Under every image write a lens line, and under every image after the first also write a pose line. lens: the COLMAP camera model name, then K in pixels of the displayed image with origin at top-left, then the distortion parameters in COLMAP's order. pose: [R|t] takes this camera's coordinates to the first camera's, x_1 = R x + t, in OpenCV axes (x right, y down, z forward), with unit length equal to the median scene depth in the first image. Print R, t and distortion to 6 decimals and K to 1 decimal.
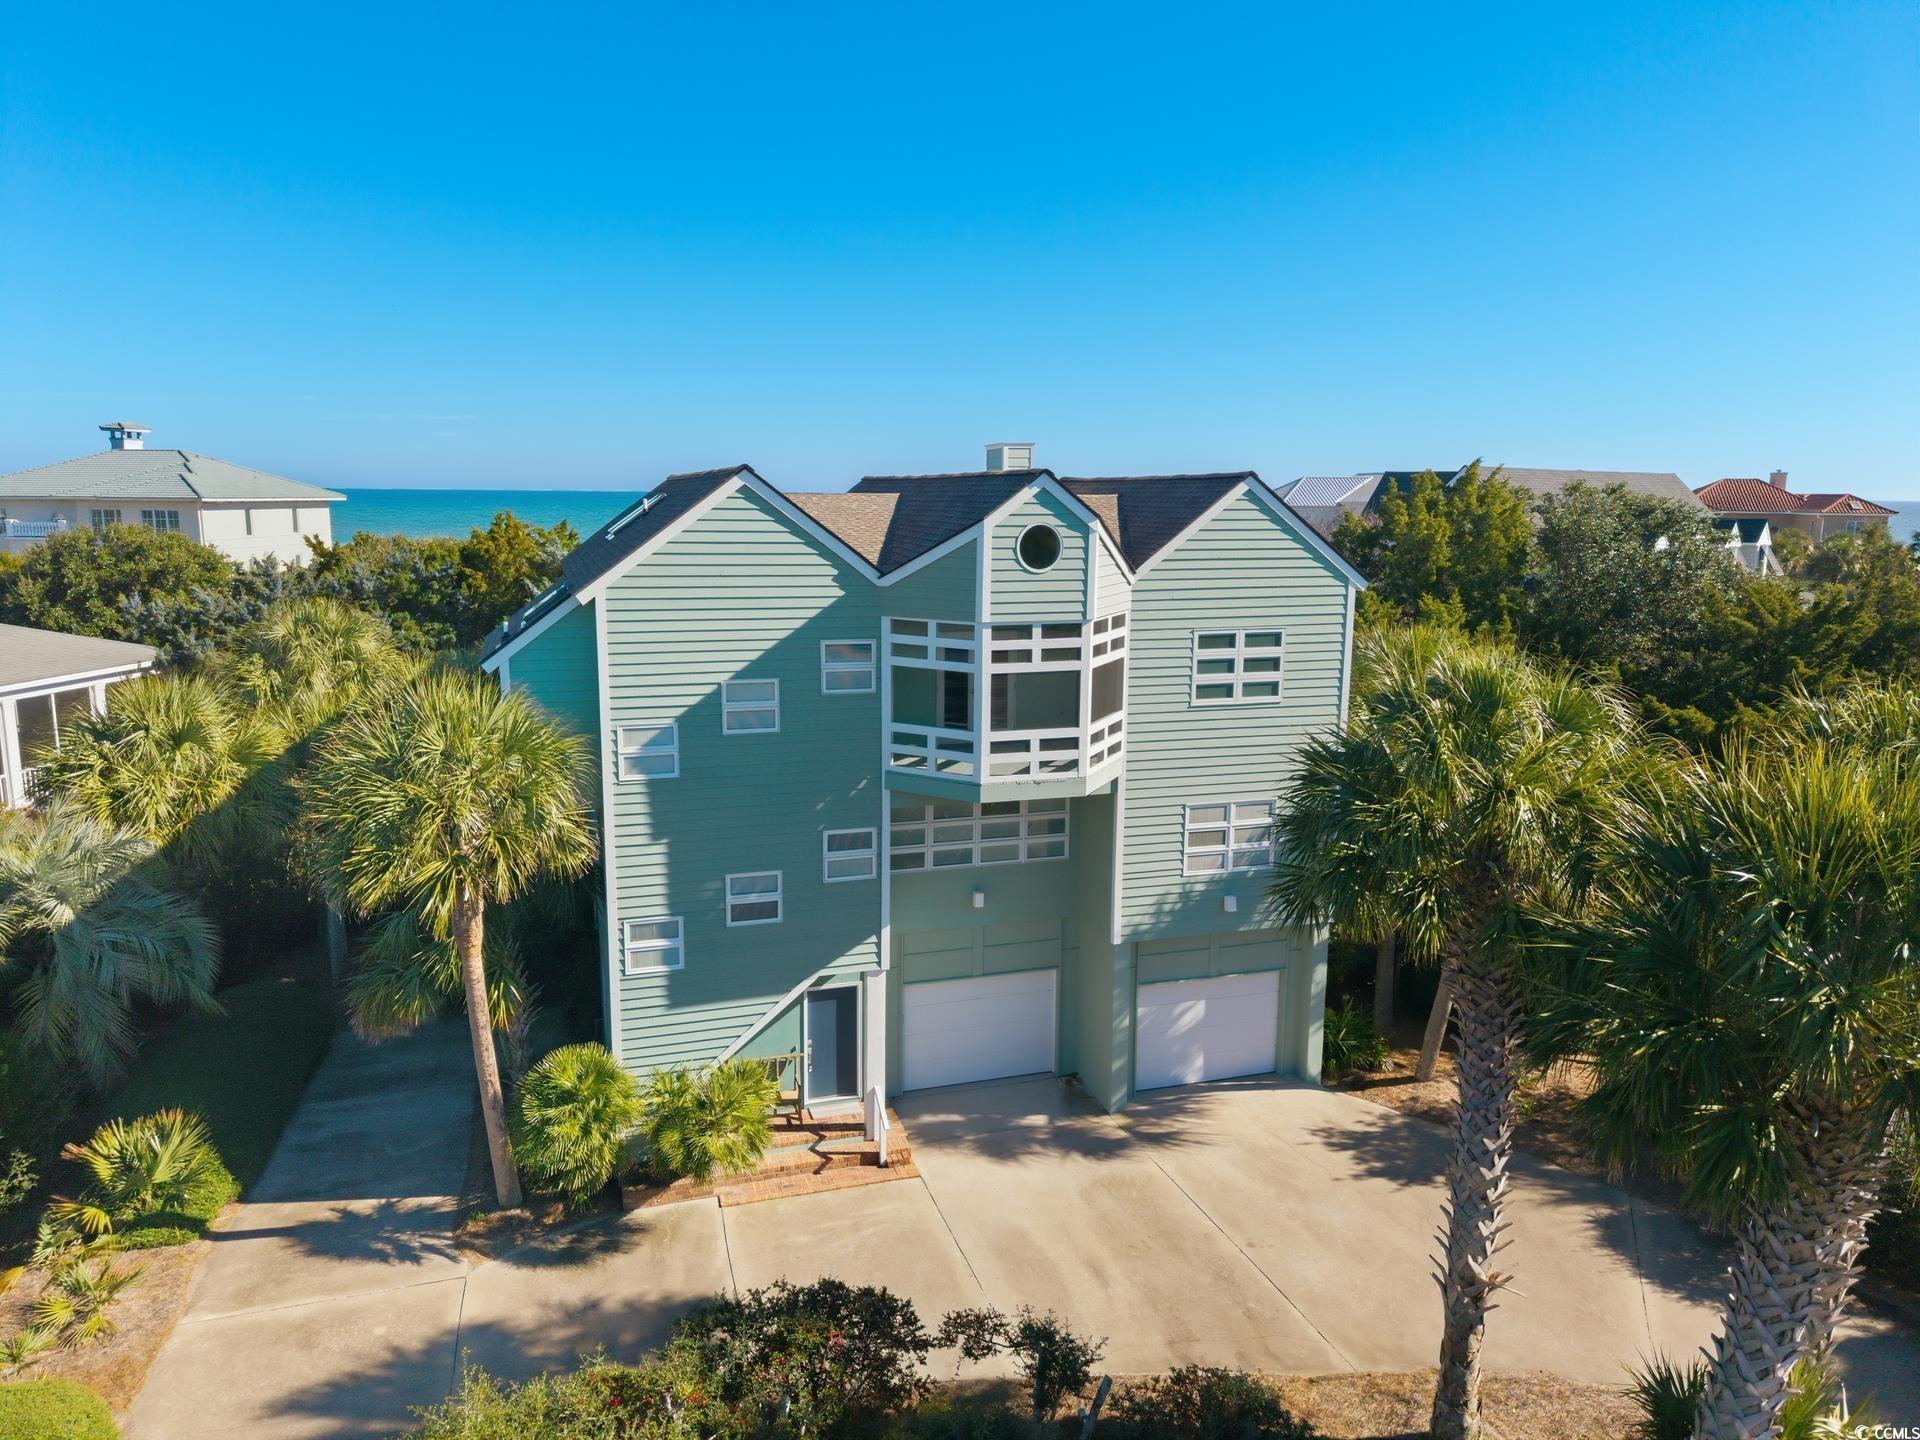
lens RADIAL K [[1281.4, 0, 960.0], [0, 1281.4, 720.0], [0, 0, 1]] dist [0.022746, -0.035683]
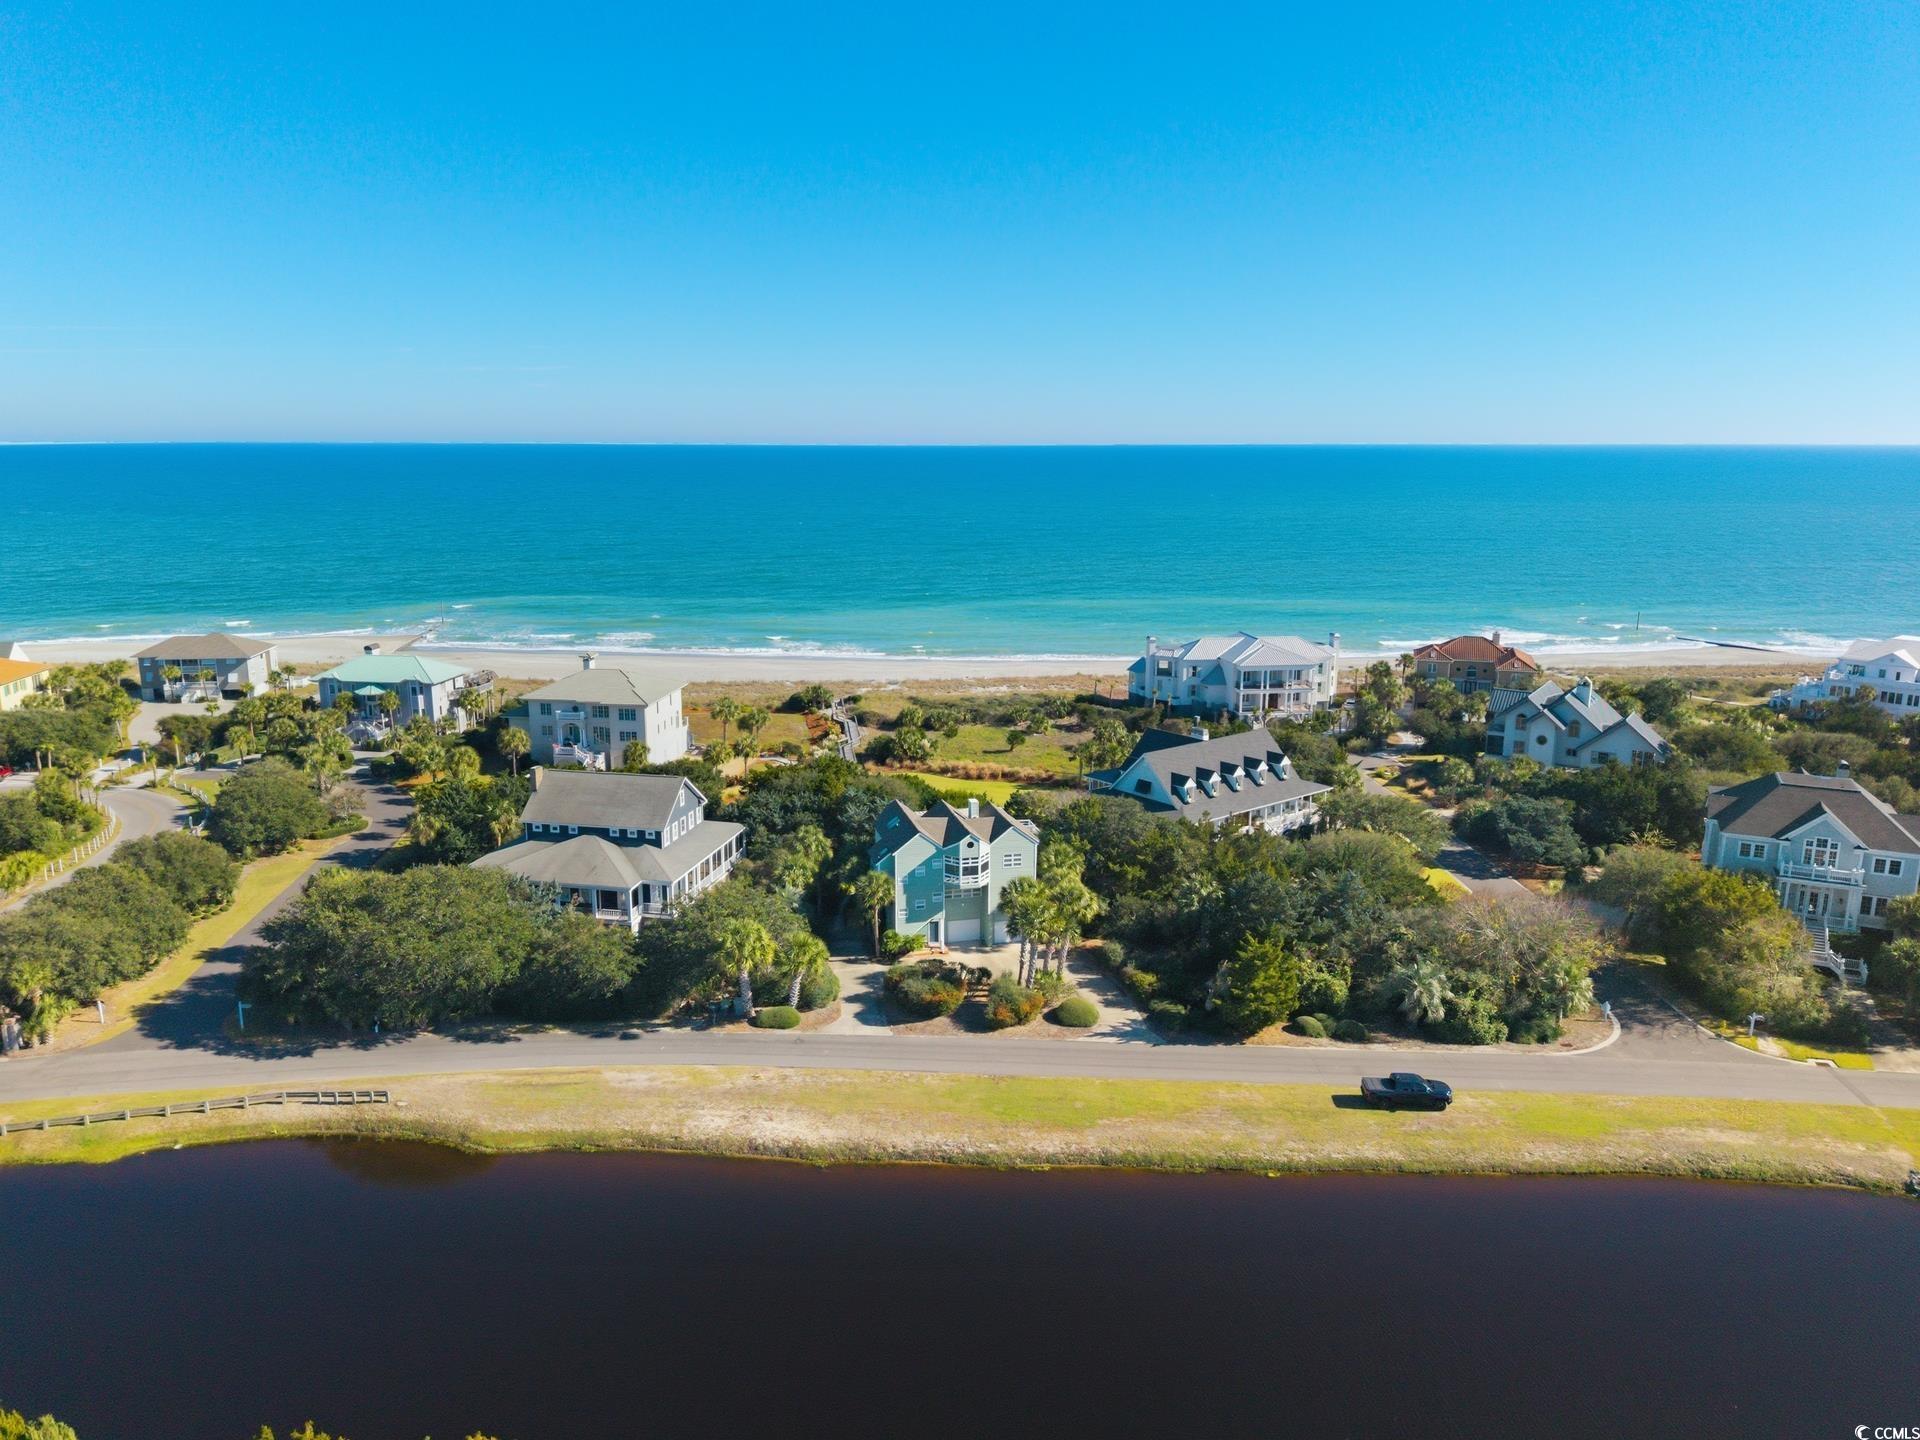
lens RADIAL K [[1312.1, 0, 953.2], [0, 1312.1, 711.1], [0, 0, 1]] dist [0.058274, -0.051631]
pose [[0.997452, 0.003867, -0.071242, 0.395248], [-0.001713, 0.999540, 0.030266, -0.896192], [0.071327, -0.030067, 0.997000, -4.770117]]
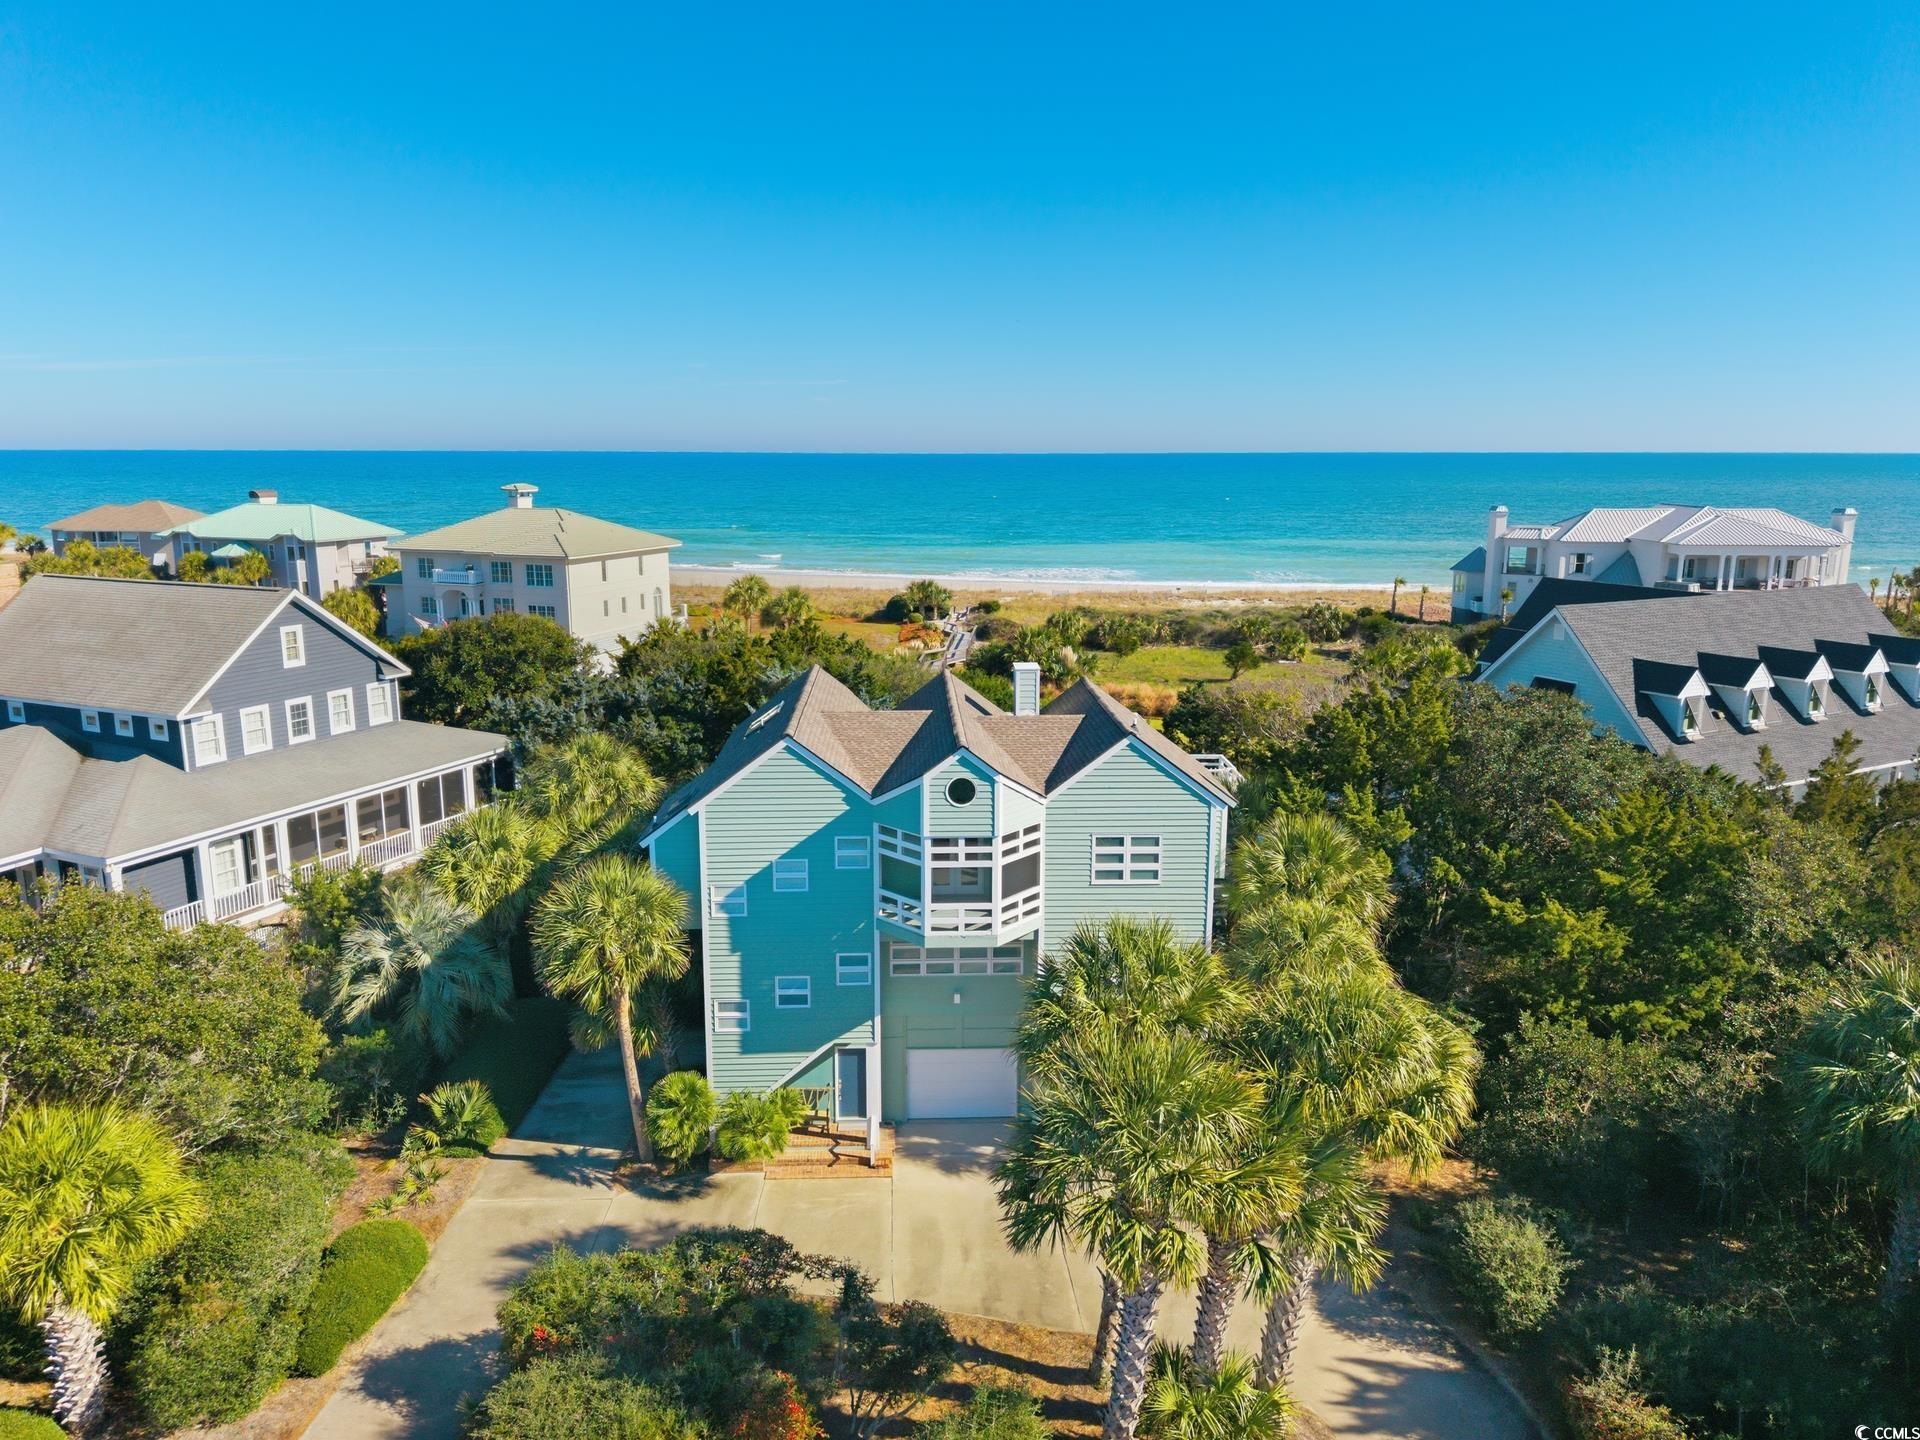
lens RADIAL K [[1309.4, 0, 952.0], [0, 1309.4, 720.4], [0, 0, 1]] dist [0.058823, -0.161686]
pose [[0.962702, 0.045628, -0.266688, 0.464667], [-0.038832, 0.998774, 0.030707, -0.264463], [0.267763, -0.019206, 0.963293, -0.537074]]
